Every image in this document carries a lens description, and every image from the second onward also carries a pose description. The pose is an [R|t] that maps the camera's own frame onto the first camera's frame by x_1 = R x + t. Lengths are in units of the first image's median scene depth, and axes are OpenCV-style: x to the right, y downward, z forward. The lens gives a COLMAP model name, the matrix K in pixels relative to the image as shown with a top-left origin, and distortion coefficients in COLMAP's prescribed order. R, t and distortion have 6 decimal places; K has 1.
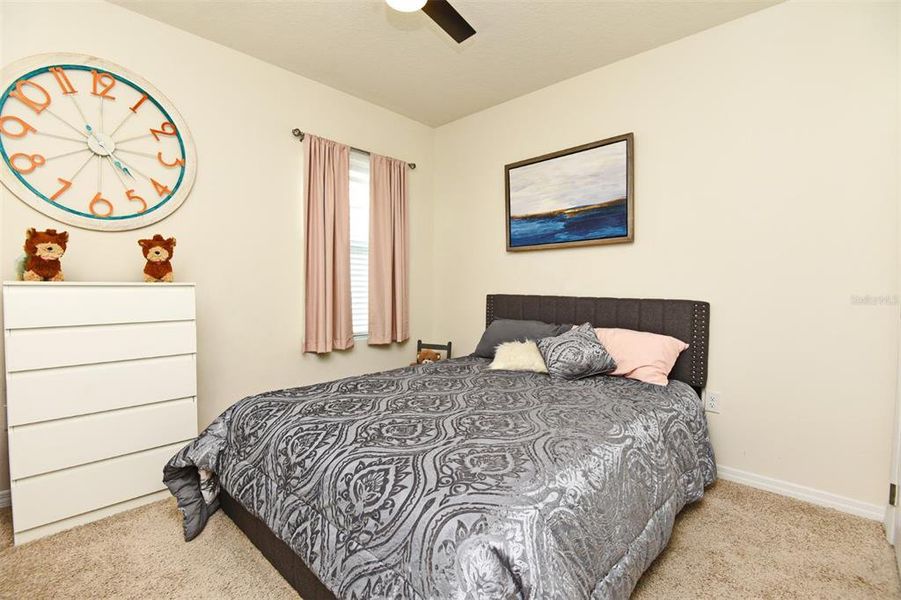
lens RADIAL K [[412.9, 0, 450.5], [0, 412.9, 300.0], [0, 0, 1]] dist [-0.001109, -0.013046]
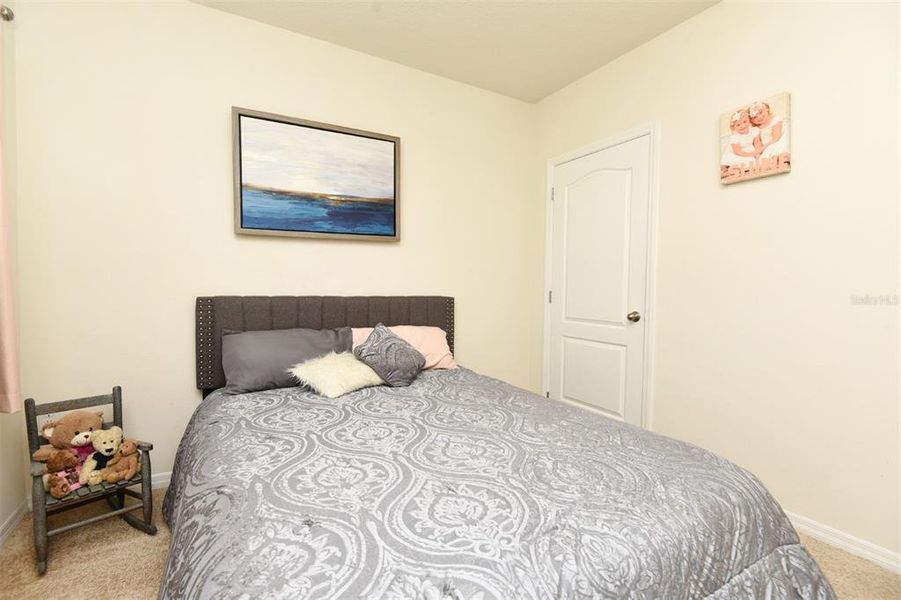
lens RADIAL K [[412.9, 0, 450.5], [0, 412.9, 300.0], [0, 0, 1]] dist [-0.001109, -0.013046]
pose [[0.287021, -0.028481, 0.957501, -0.478166], [0.031978, 0.999286, 0.020138, -0.011349], [-0.957390, 0.024839, 0.287727, 0.528639]]
